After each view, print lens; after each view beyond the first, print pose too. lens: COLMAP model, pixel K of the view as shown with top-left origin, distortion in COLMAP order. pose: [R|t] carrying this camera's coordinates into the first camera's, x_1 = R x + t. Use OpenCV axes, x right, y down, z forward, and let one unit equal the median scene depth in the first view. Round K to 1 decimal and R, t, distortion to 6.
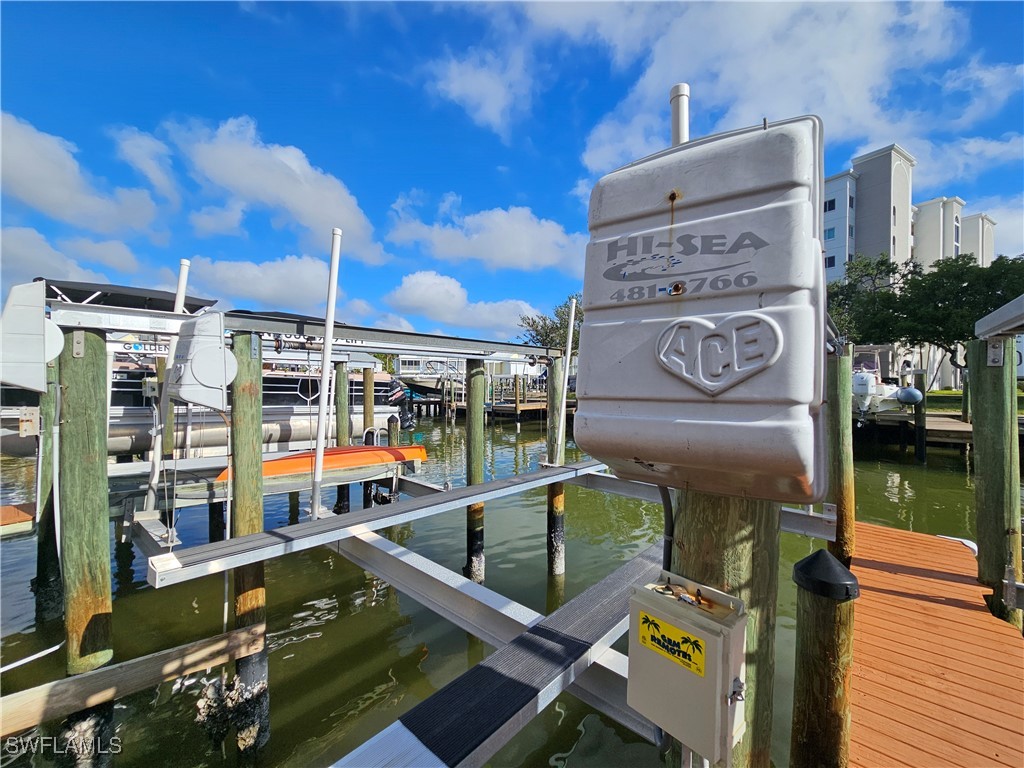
lens RADIAL K [[420.5, 0, 512.0], [0, 420.5, 384.0], [0, 0, 1]] dist [0.001695, -0.000223]
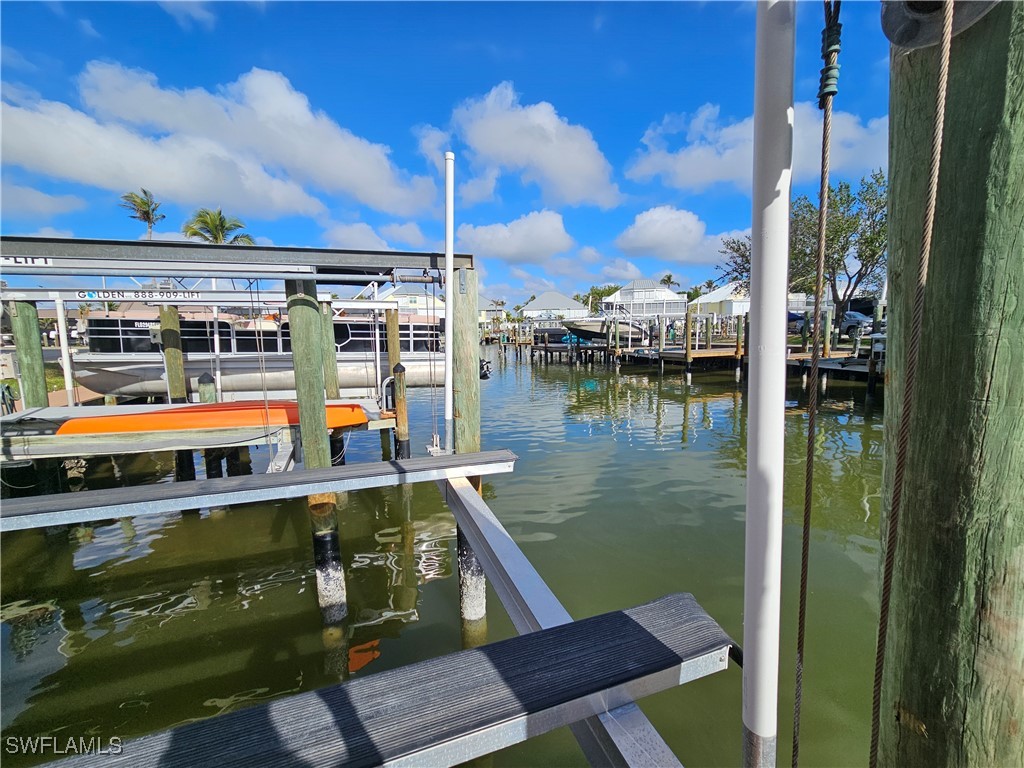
lens RADIAL K [[420.5, 0, 512.0], [0, 420.5, 384.0], [0, 0, 1]] dist [0.001695, -0.000223]
pose [[0.874615, 0.039500, -0.483207, 0.529121], [0.022860, 0.992207, 0.122486, 0.026621], [0.484279, -0.118174, 0.866896, 0.601360]]
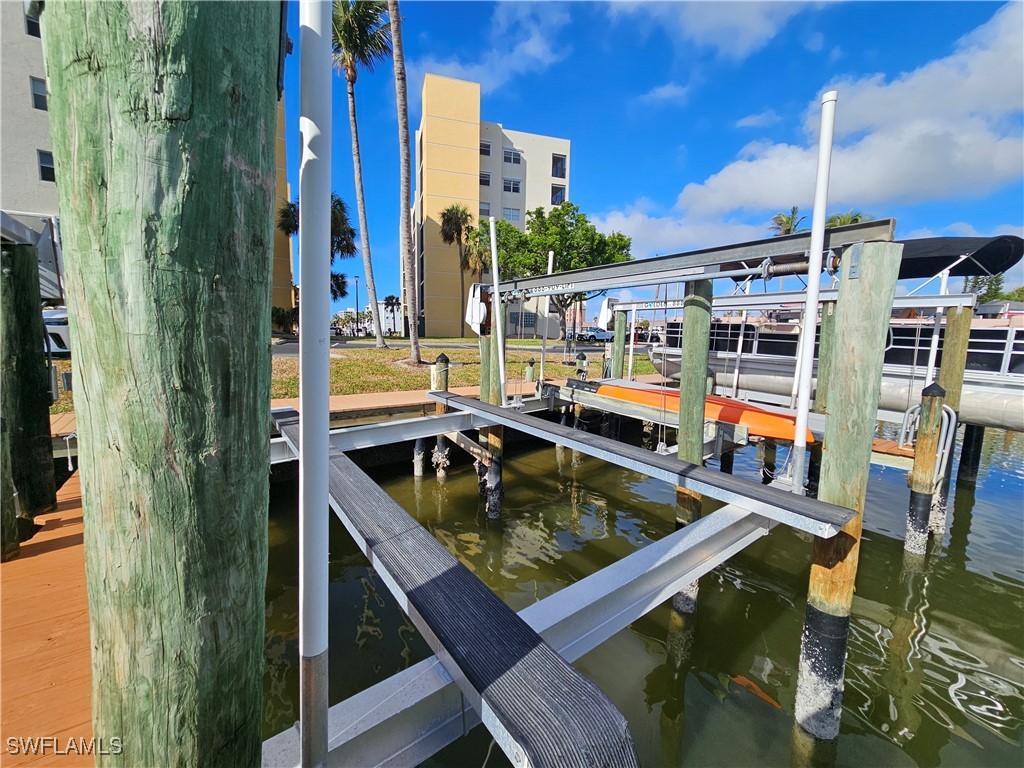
lens RADIAL K [[420.5, 0, 512.0], [0, 420.5, 384.0], [0, 0, 1]] dist [0.001695, -0.000223]
pose [[-0.220422, 0.100596, -0.970203, 0.684865], [-0.024779, 0.993769, 0.108669, 0.039577], [0.975090, 0.047994, -0.216556, 0.887806]]
